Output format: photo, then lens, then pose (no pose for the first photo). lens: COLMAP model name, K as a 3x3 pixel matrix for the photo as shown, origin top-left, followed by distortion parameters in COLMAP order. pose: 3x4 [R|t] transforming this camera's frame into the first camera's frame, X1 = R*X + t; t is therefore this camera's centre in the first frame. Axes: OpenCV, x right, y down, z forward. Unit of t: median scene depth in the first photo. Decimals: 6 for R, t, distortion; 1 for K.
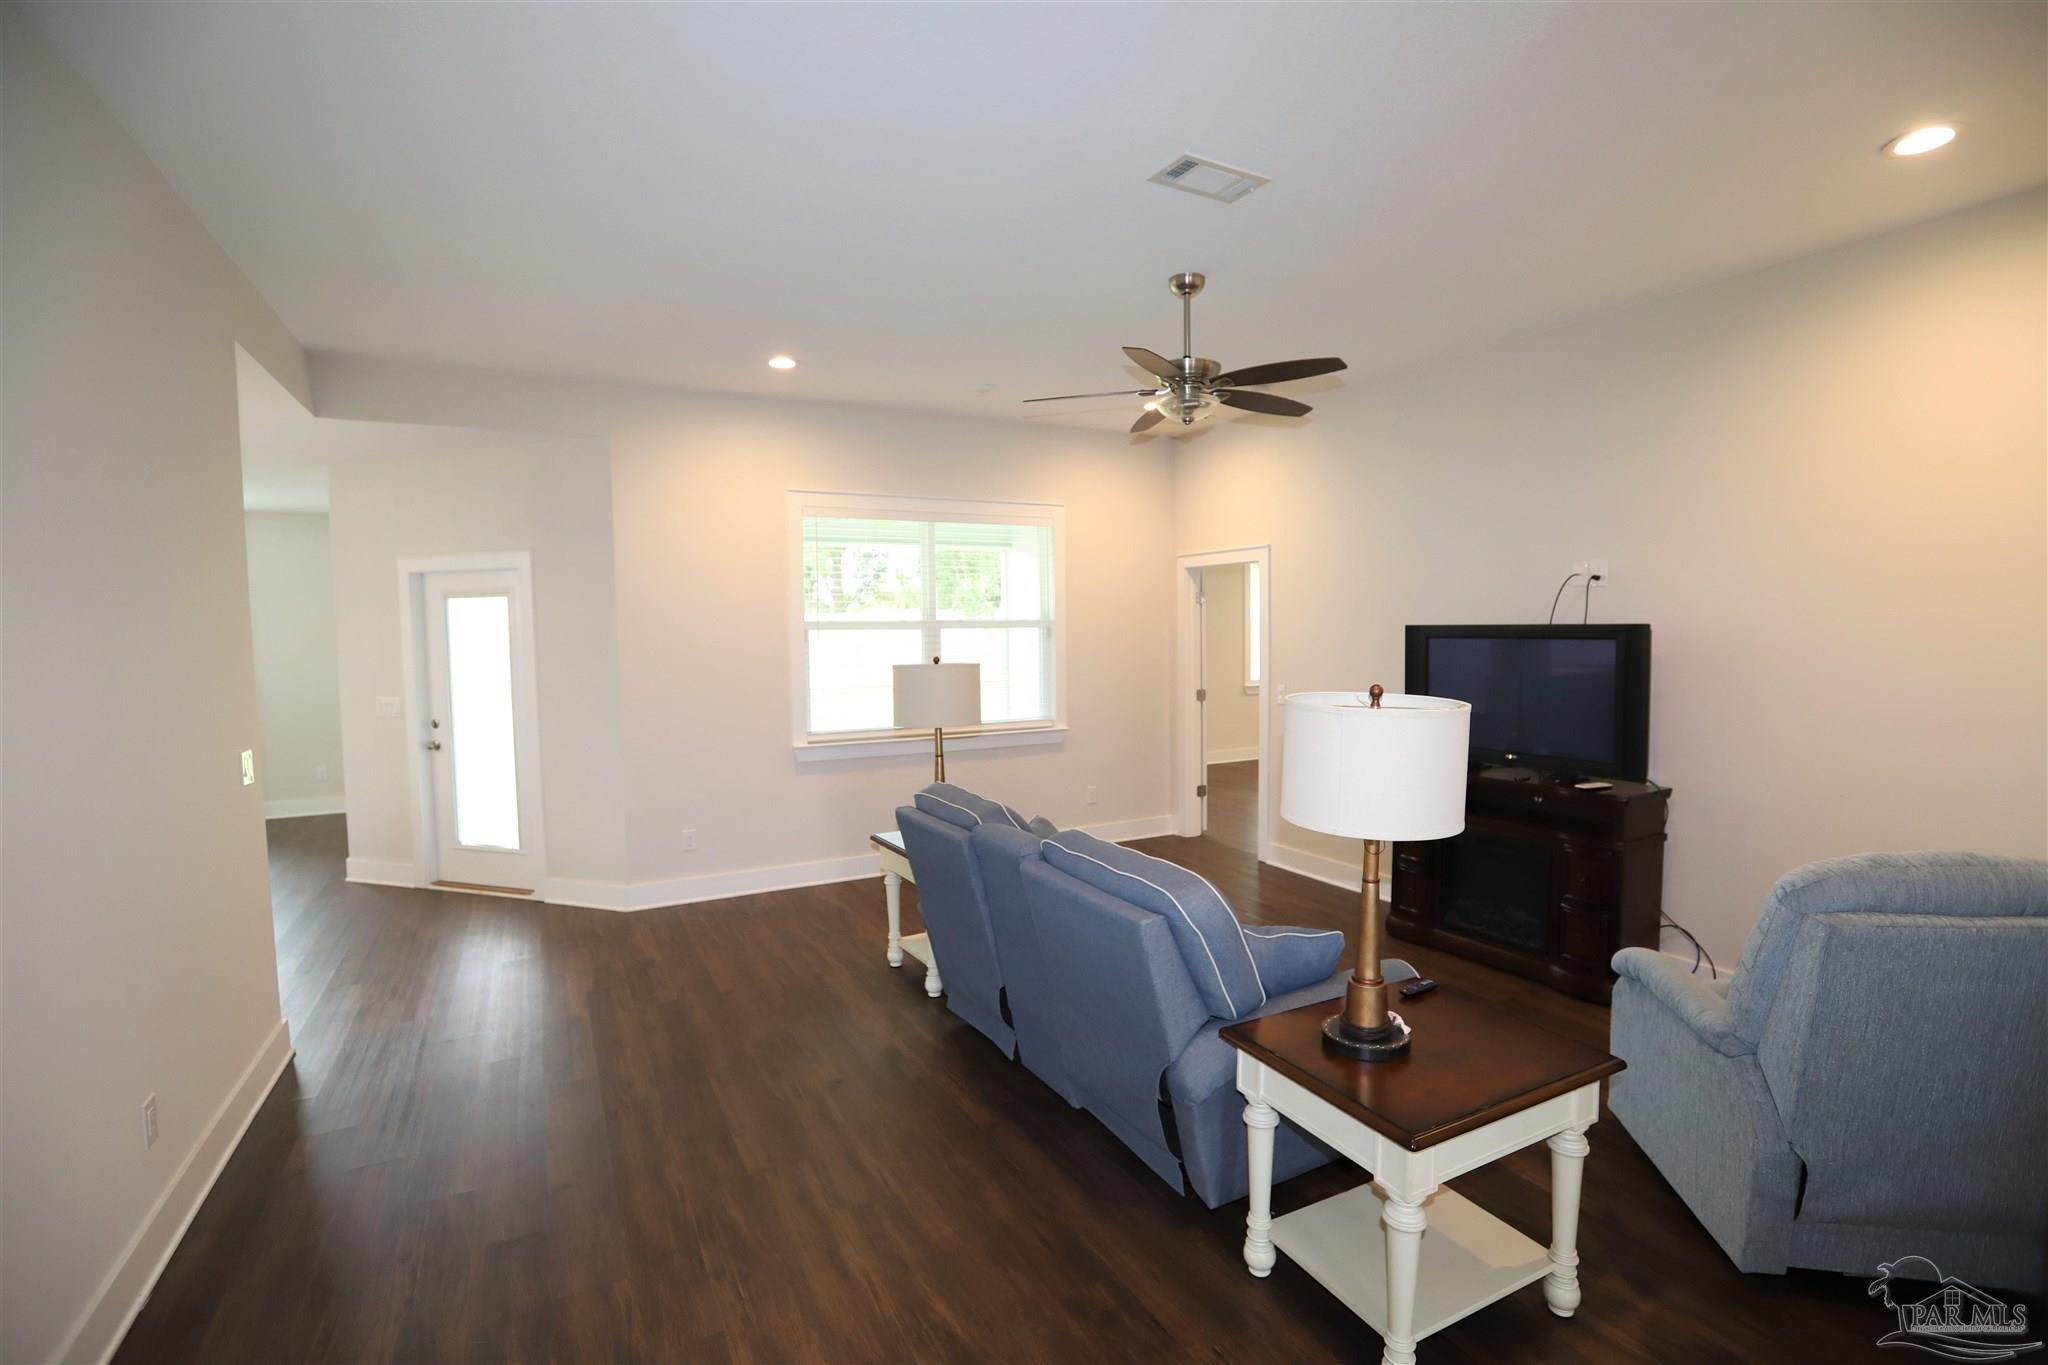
lens RADIAL K [[936.2, 0, 1031.1], [0, 936.2, 682.5], [0, 0, 1]] dist [-0.063101, 0.029983]
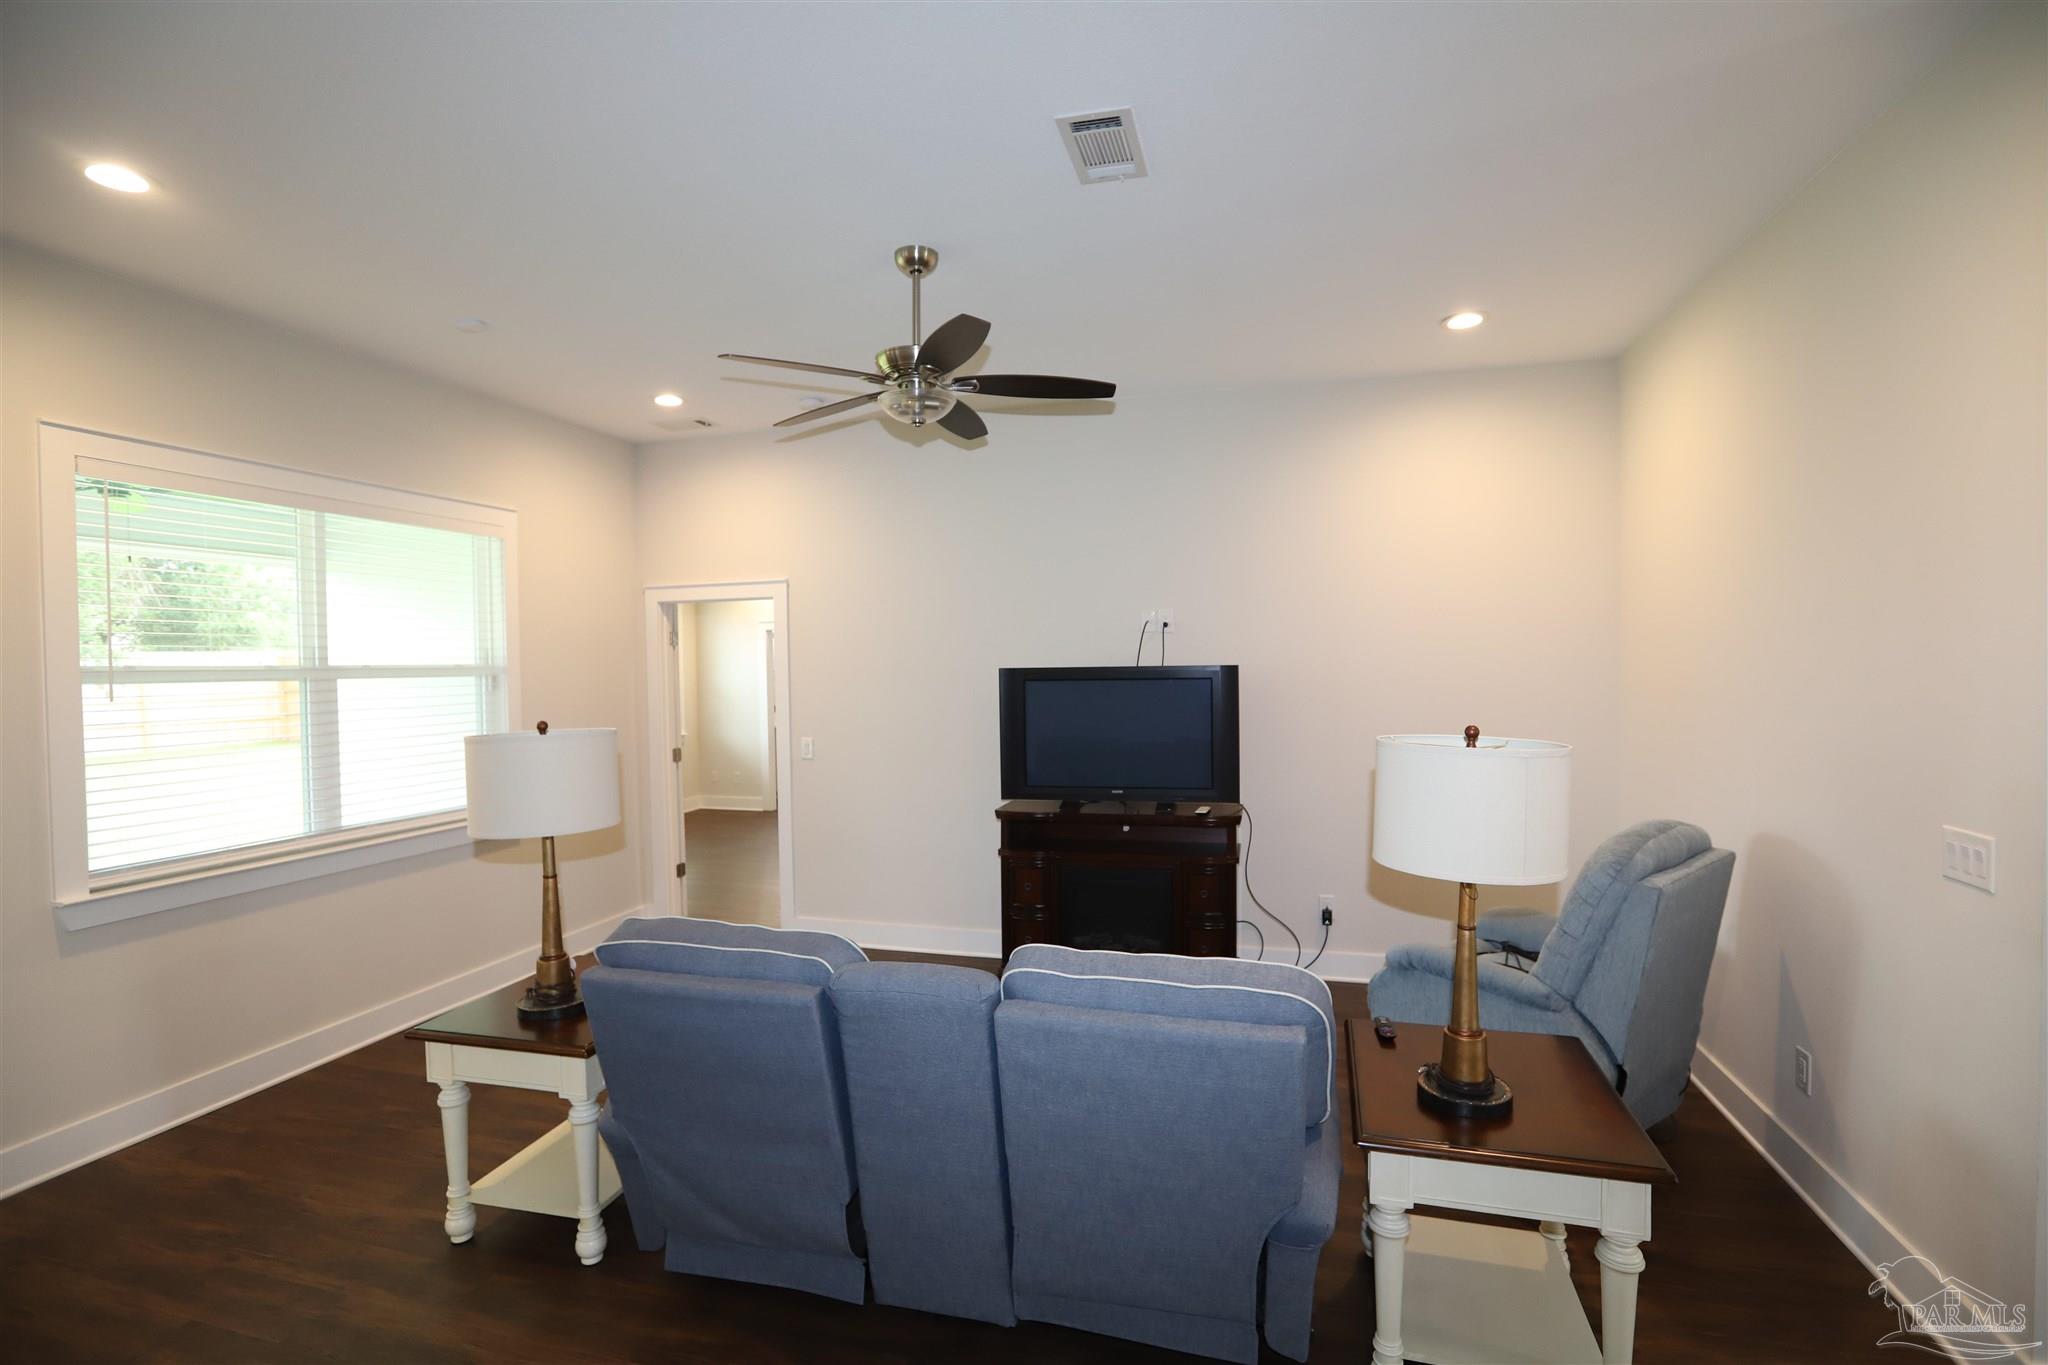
lens RADIAL K [[936.2, 0, 1031.1], [0, 936.2, 682.5], [0, 0, 1]] dist [-0.063101, 0.029983]
pose [[0.693670, -0.013657, 0.720164, -0.241027], [0.049689, 0.998346, -0.028929, -0.014066], [-0.718577, 0.055851, 0.693201, 0.243133]]
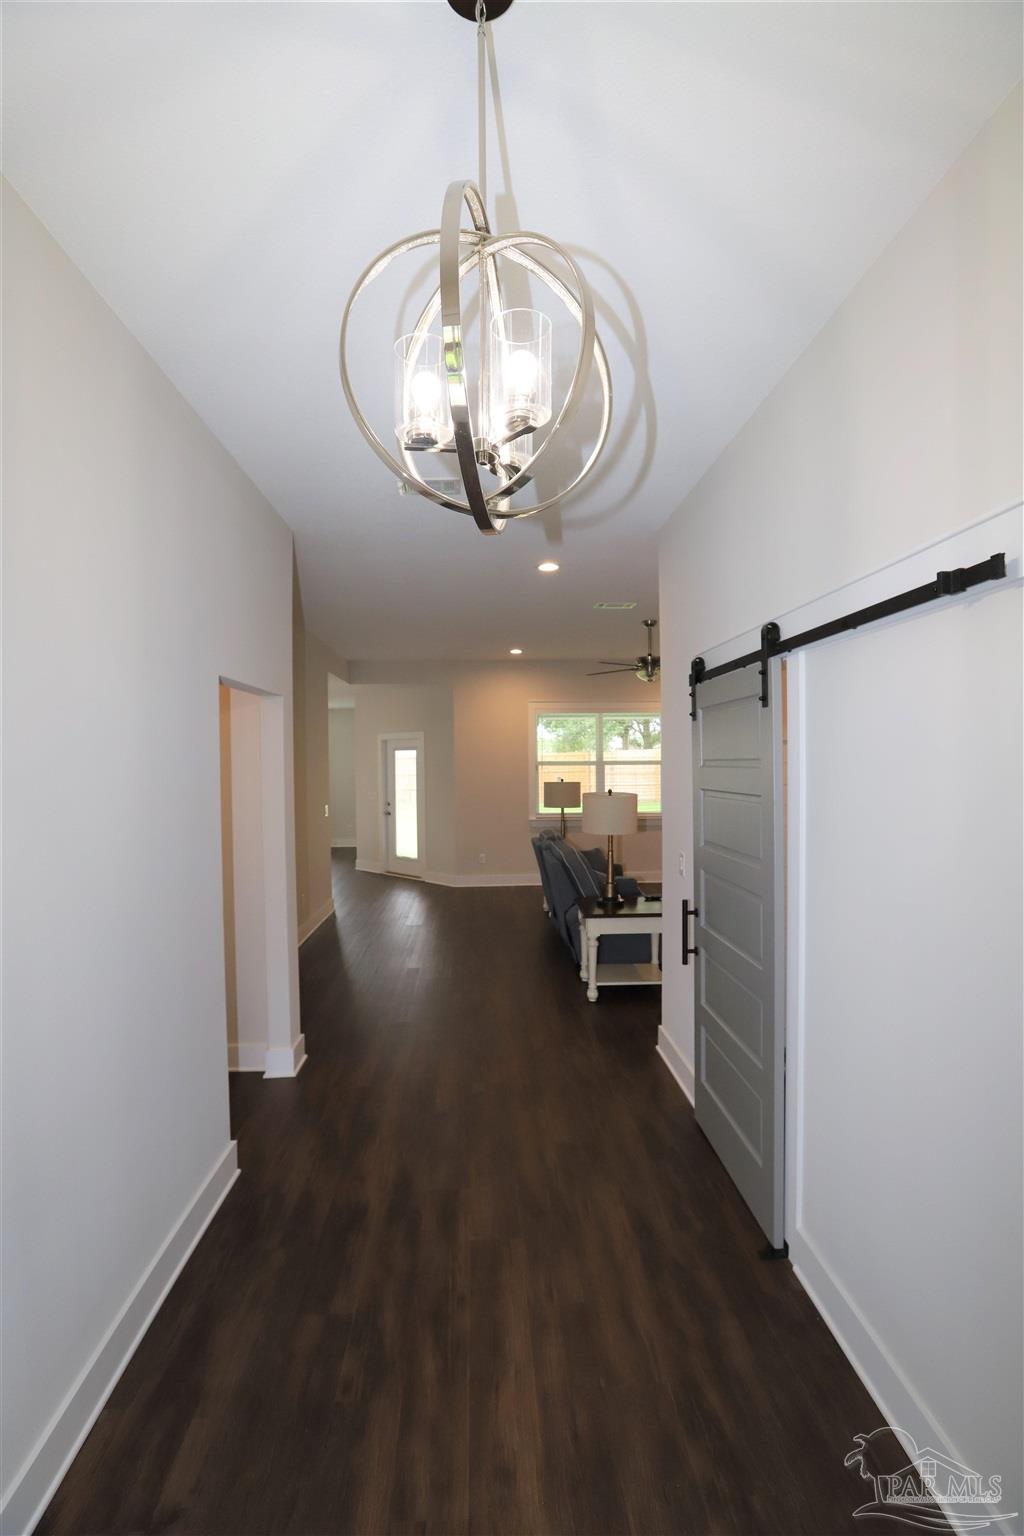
lens RADIAL K [[702.2, 0, 512.0], [0, 702.2, 768.0], [0, 0, 1]] dist [-0.063101, 0.029983]
pose [[0.904333, 0.009637, -0.426719, 0.404945], [-0.027126, 0.999022, -0.034927, 0.007644], [0.425965, 0.043161, 0.903709, -0.498268]]
